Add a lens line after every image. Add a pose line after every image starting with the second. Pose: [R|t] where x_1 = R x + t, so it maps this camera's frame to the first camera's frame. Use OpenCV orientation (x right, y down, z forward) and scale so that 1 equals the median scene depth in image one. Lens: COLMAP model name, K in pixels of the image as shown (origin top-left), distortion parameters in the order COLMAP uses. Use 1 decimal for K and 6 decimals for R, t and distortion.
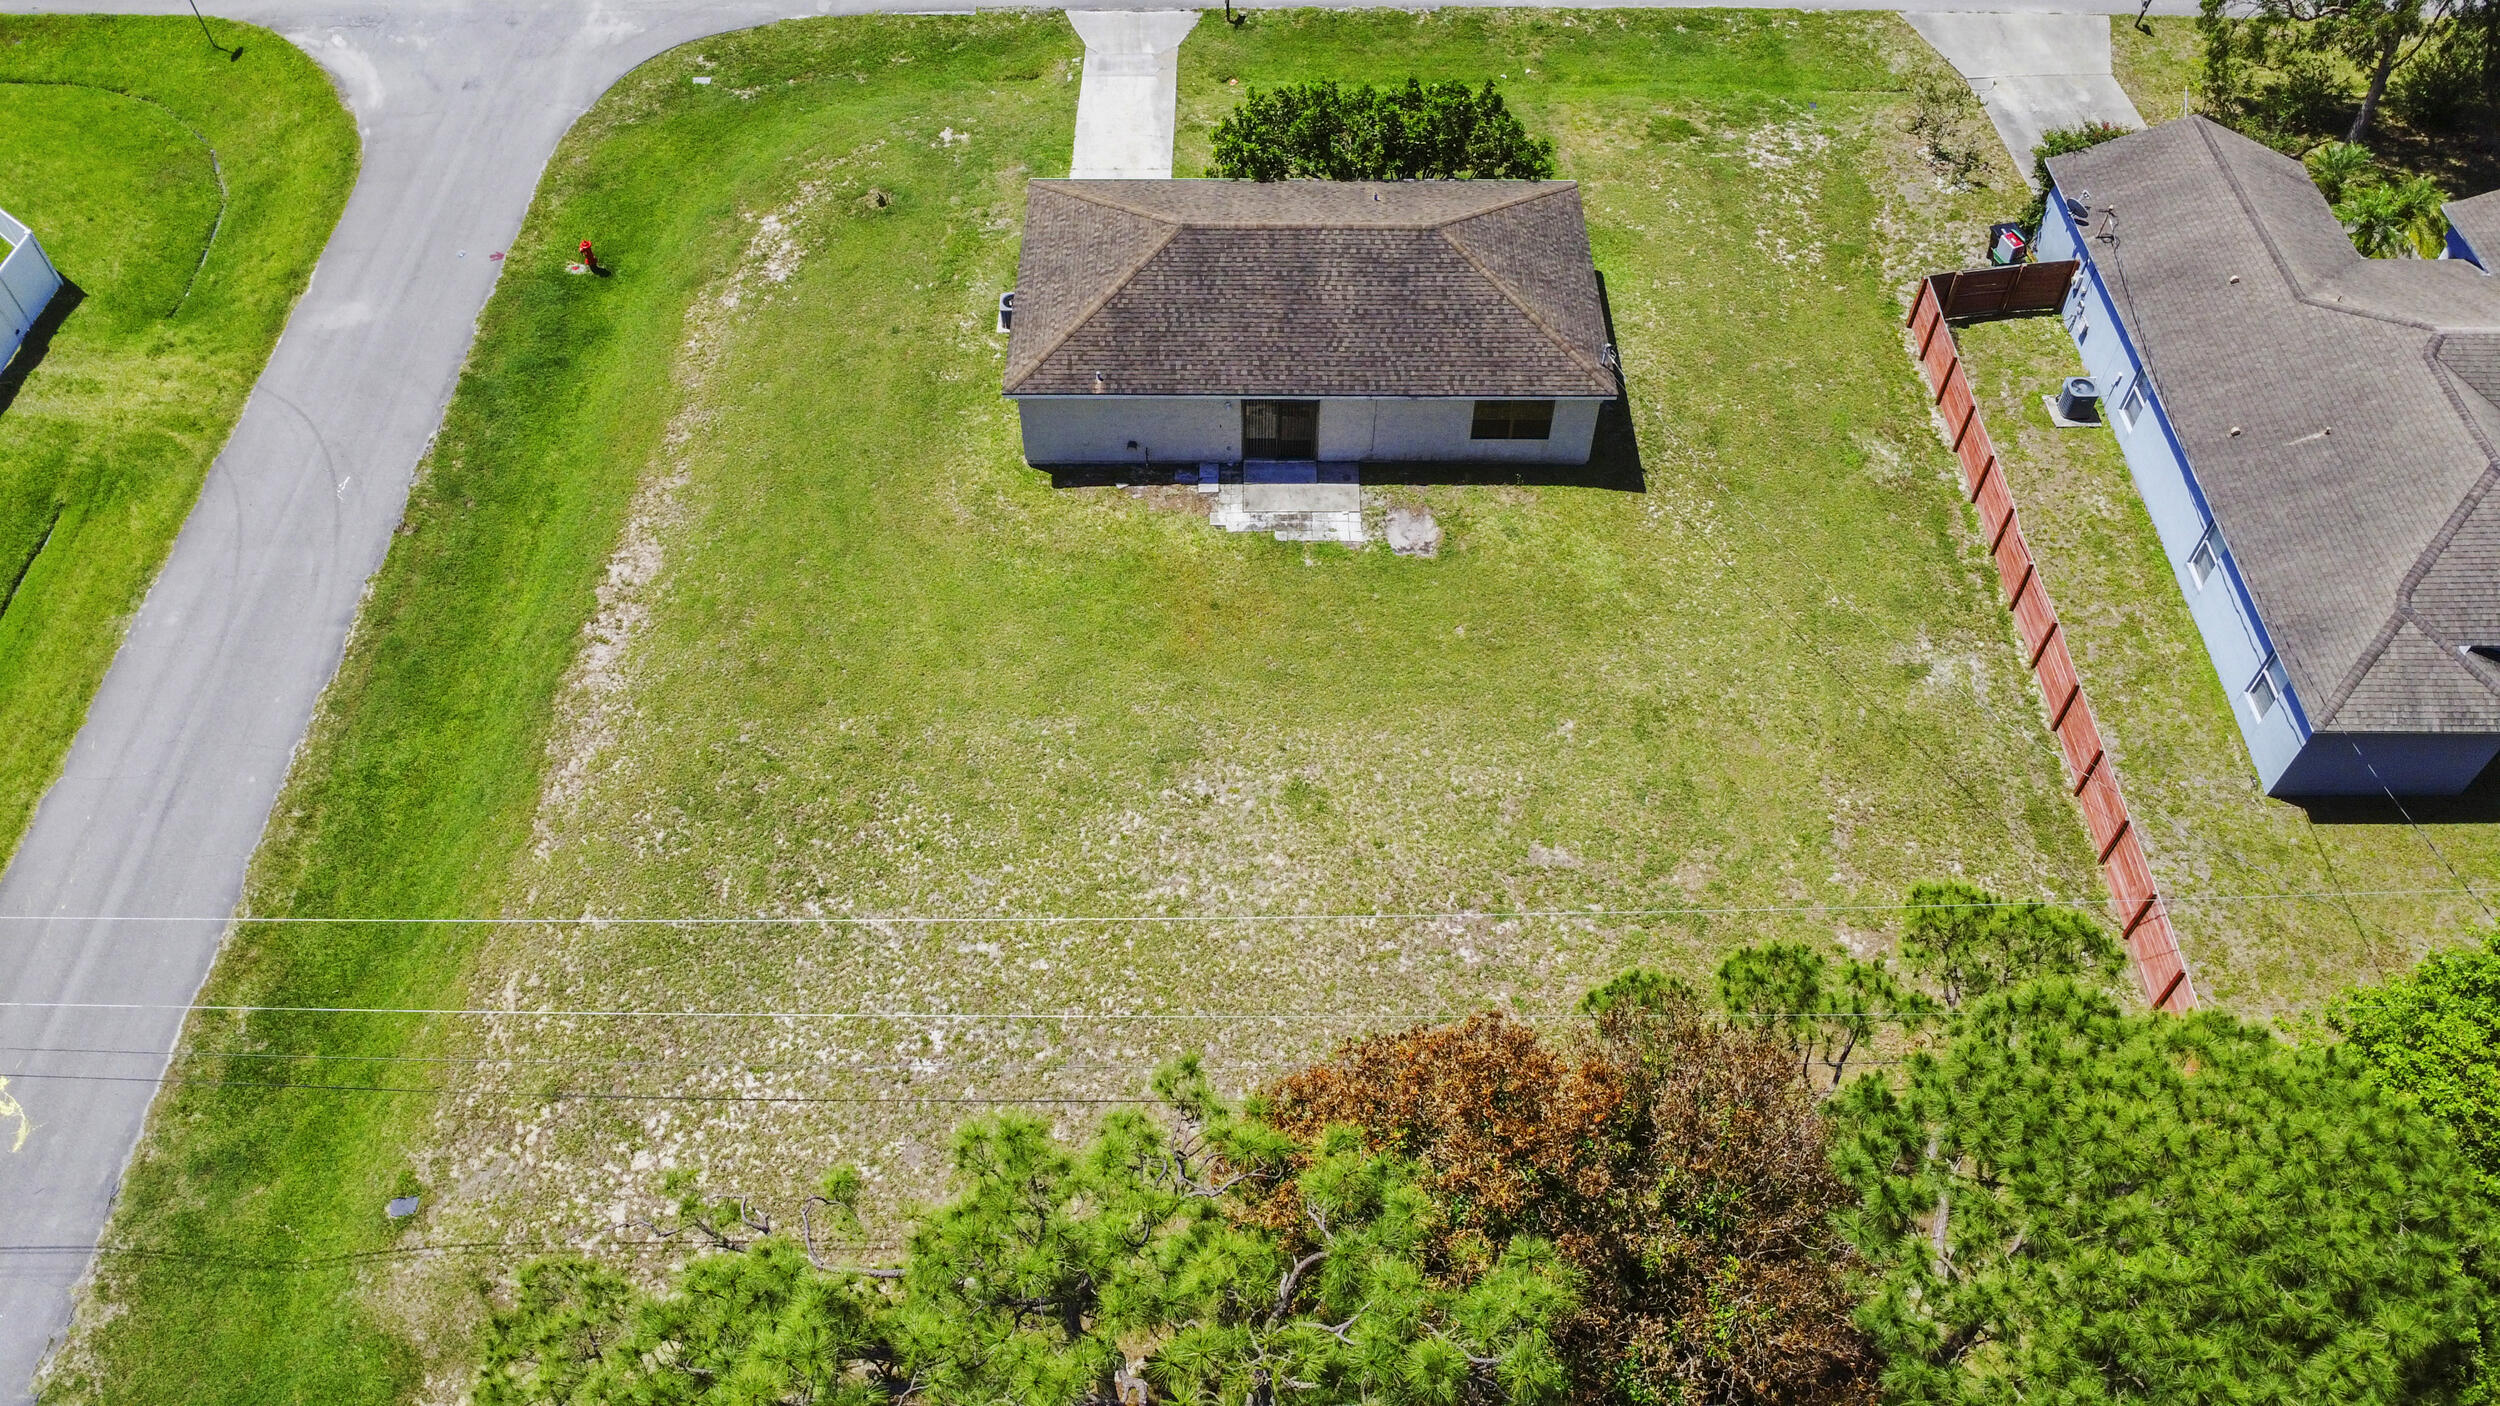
lens RADIAL K [[1815.6, 0, 1251.4], [0, 1815.6, 676.5], [0, 0, 1]] dist [-0.007128, -0.037357]
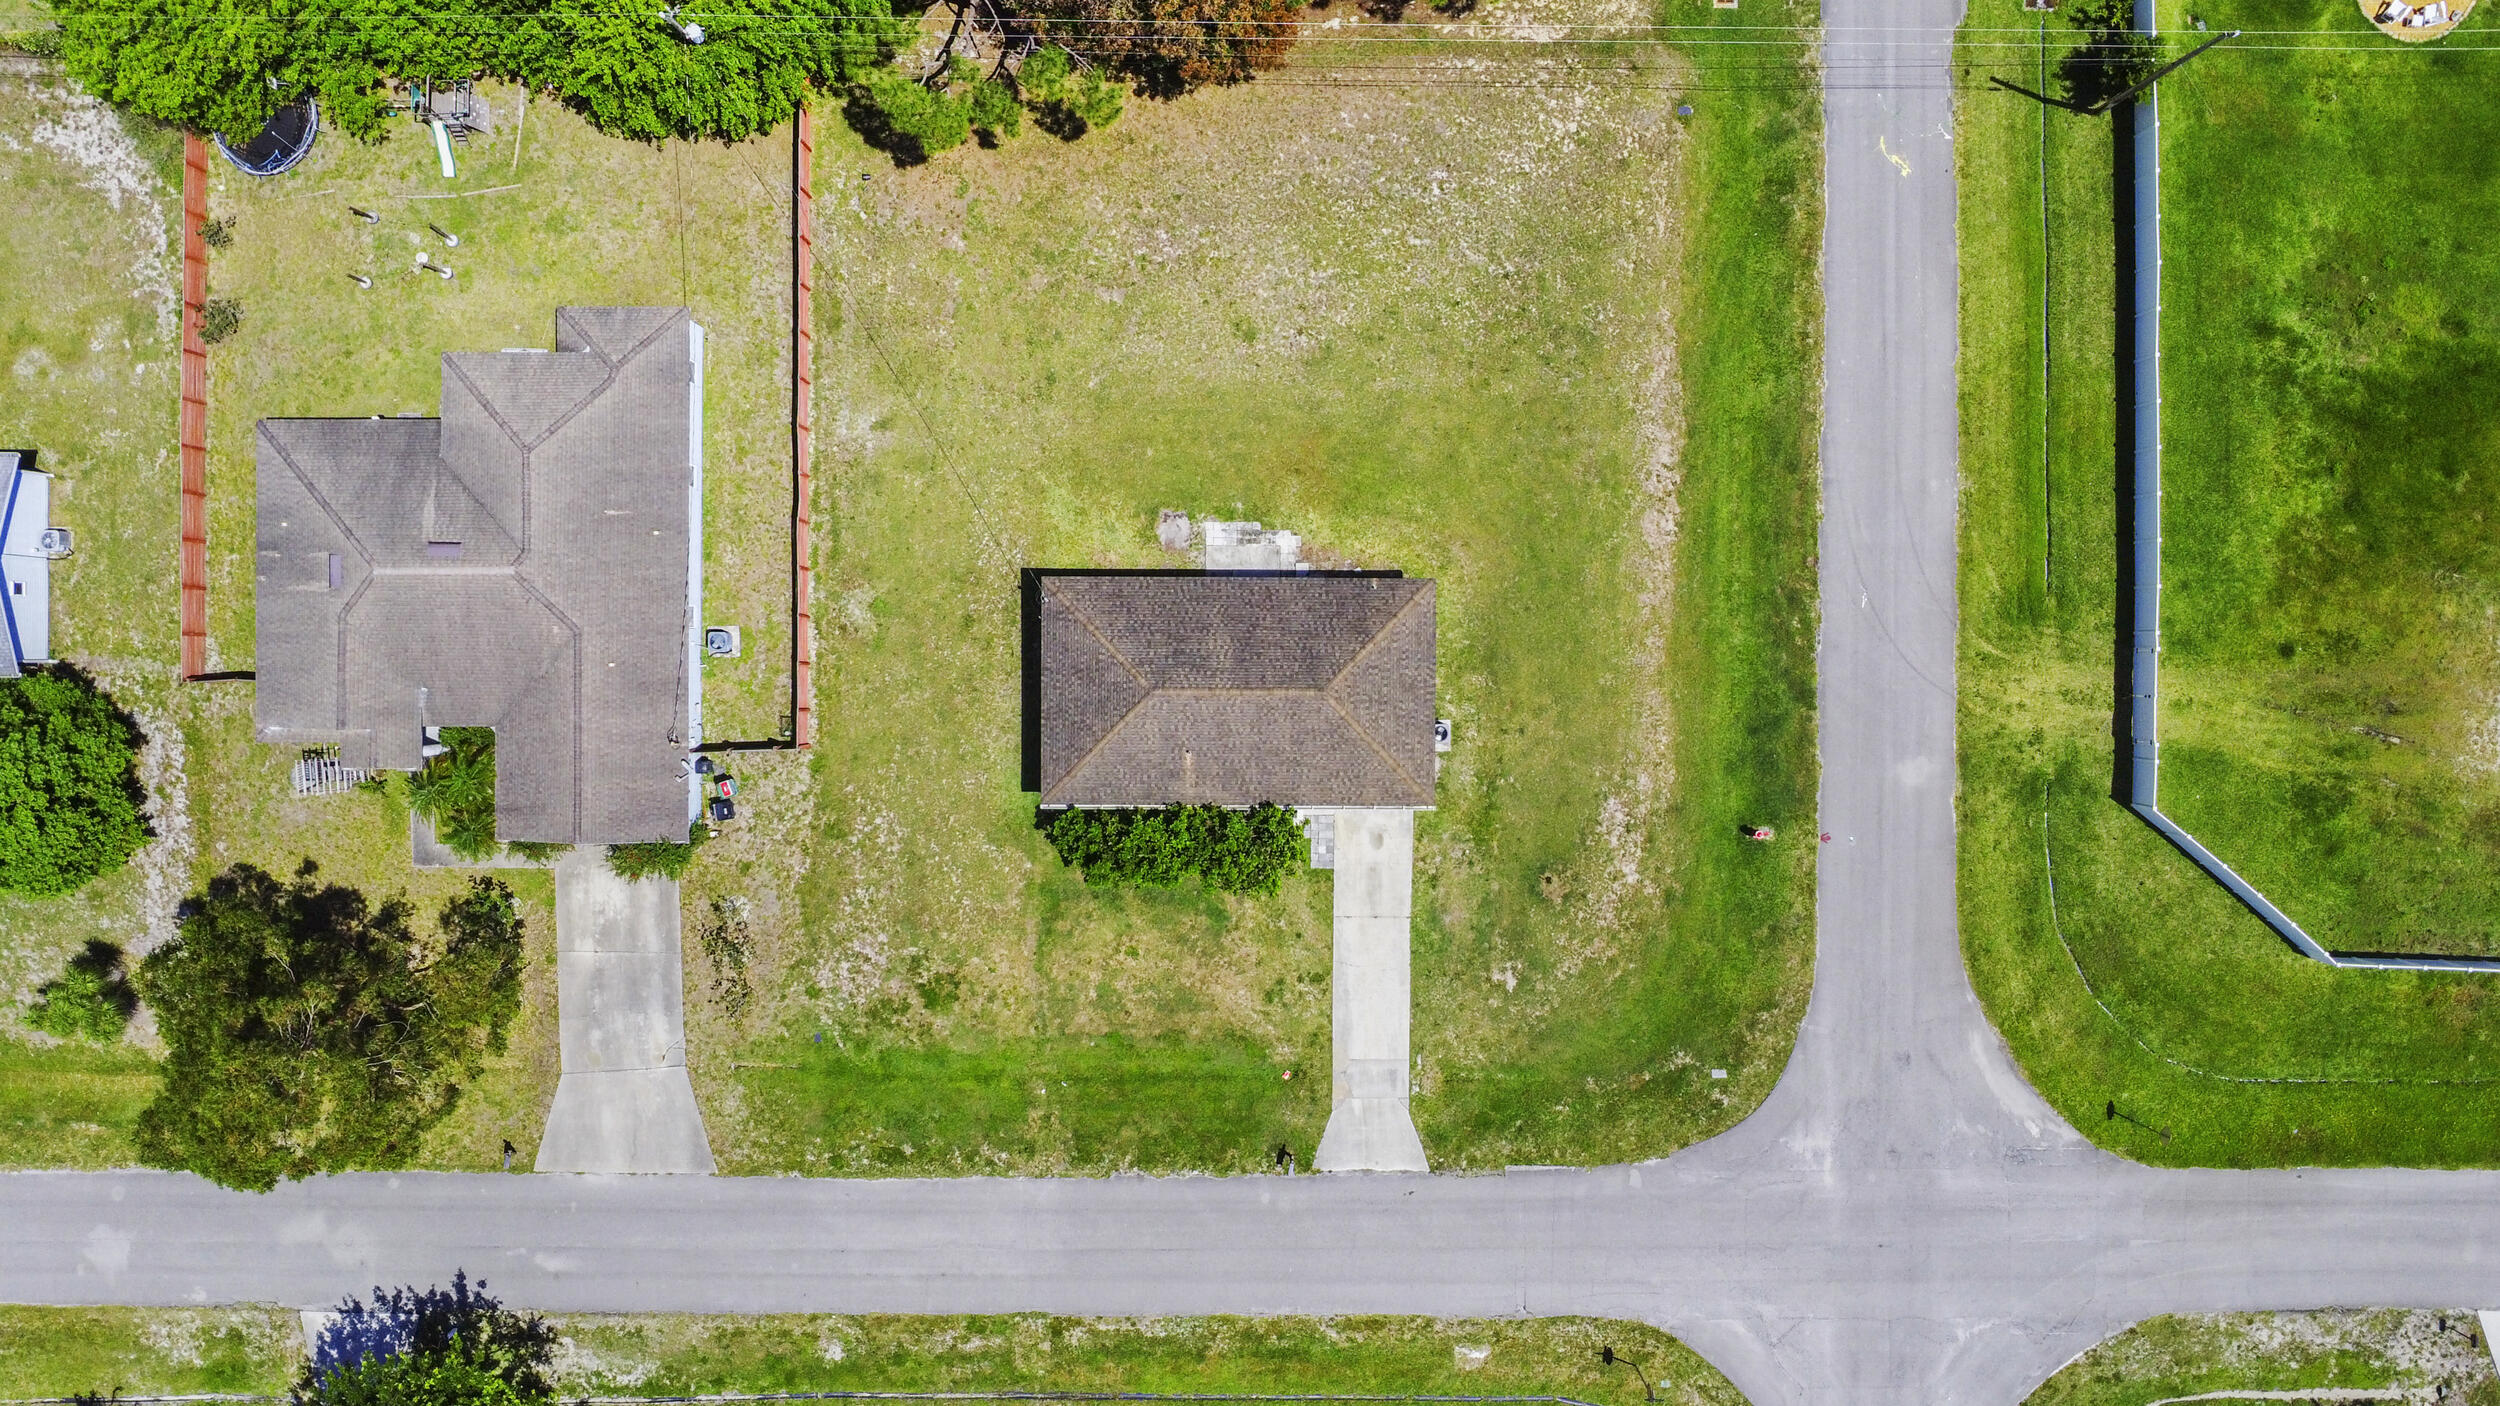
lens RADIAL K [[1815.6, 0, 1251.4], [0, 1815.6, 676.5], [0, 0, 1]] dist [-0.007128, -0.037357]
pose [[-0.999919, -0.004557, -0.011876, 0.038292], [-0.003915, -0.778051, 0.628188, -1.165284], [-0.012102, 0.628184, 0.777971, -0.158394]]
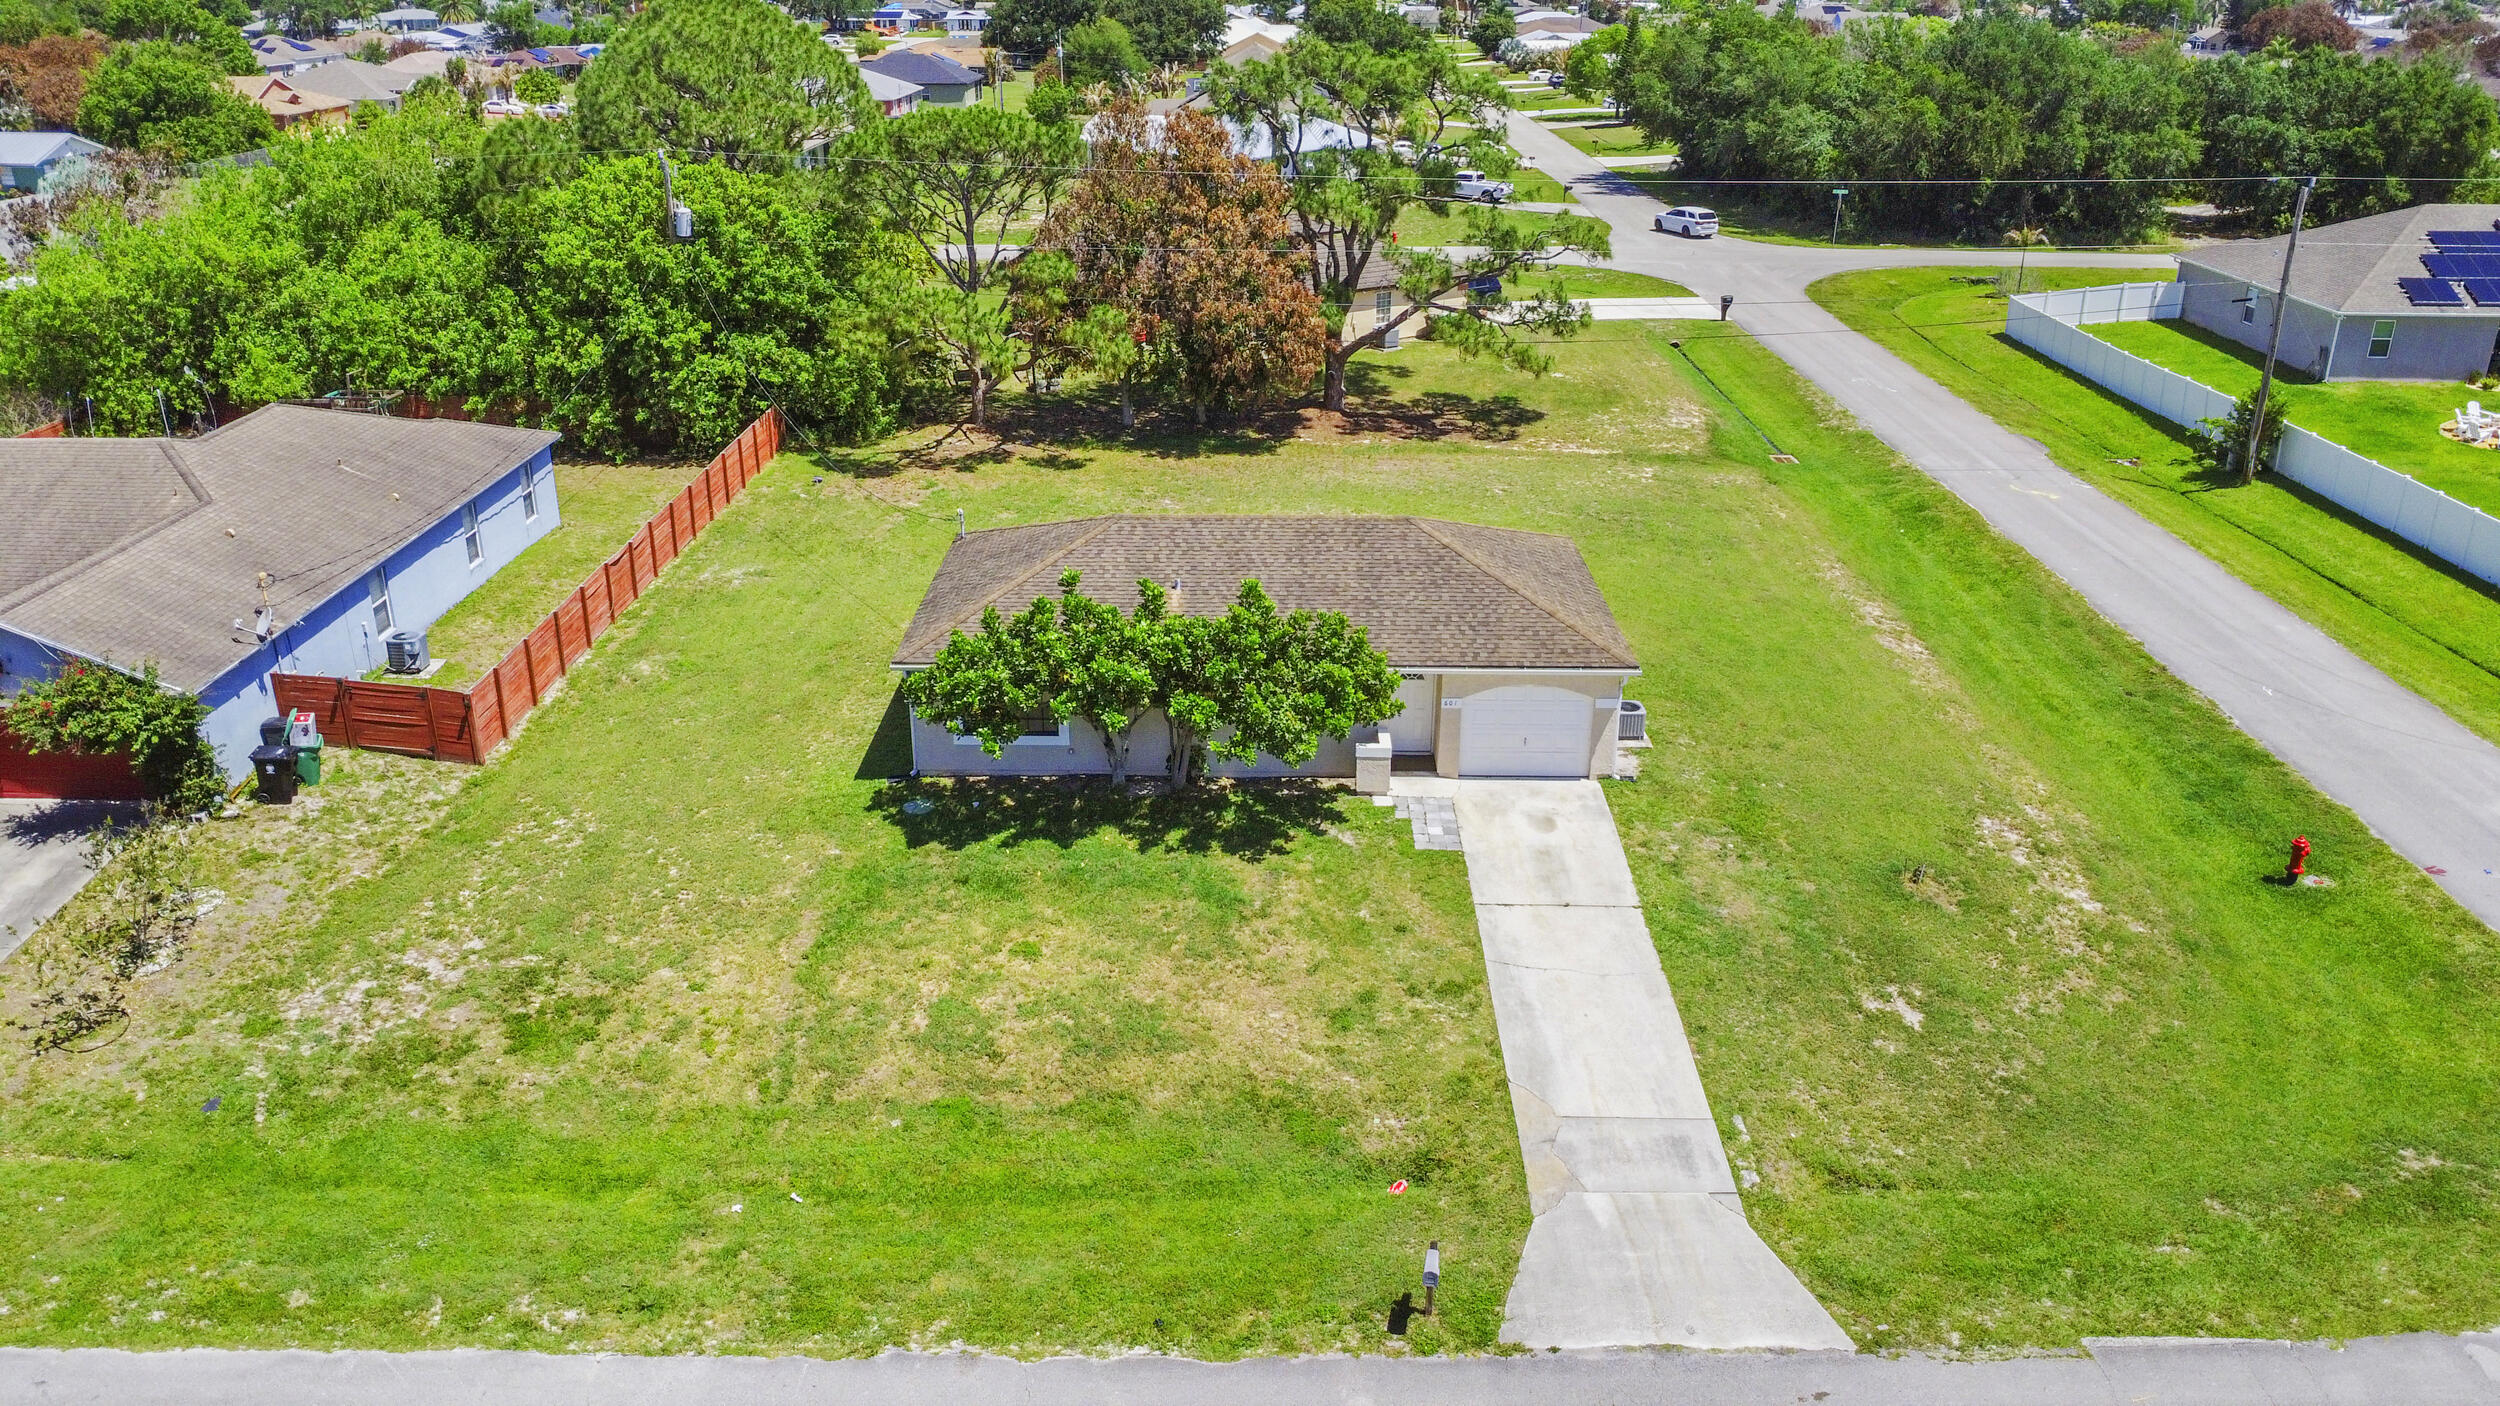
lens RADIAL K [[1815.6, 0, 1251.4], [0, 1815.6, 676.5], [0, 0, 1]] dist [-0.007128, -0.037357]
pose [[-0.999942, -0.010623, 0.001592, 0.035988], [-0.001693, 0.302264, 0.953223, -1.054900], [-0.010608, 0.953165, -0.302264, 1.334378]]
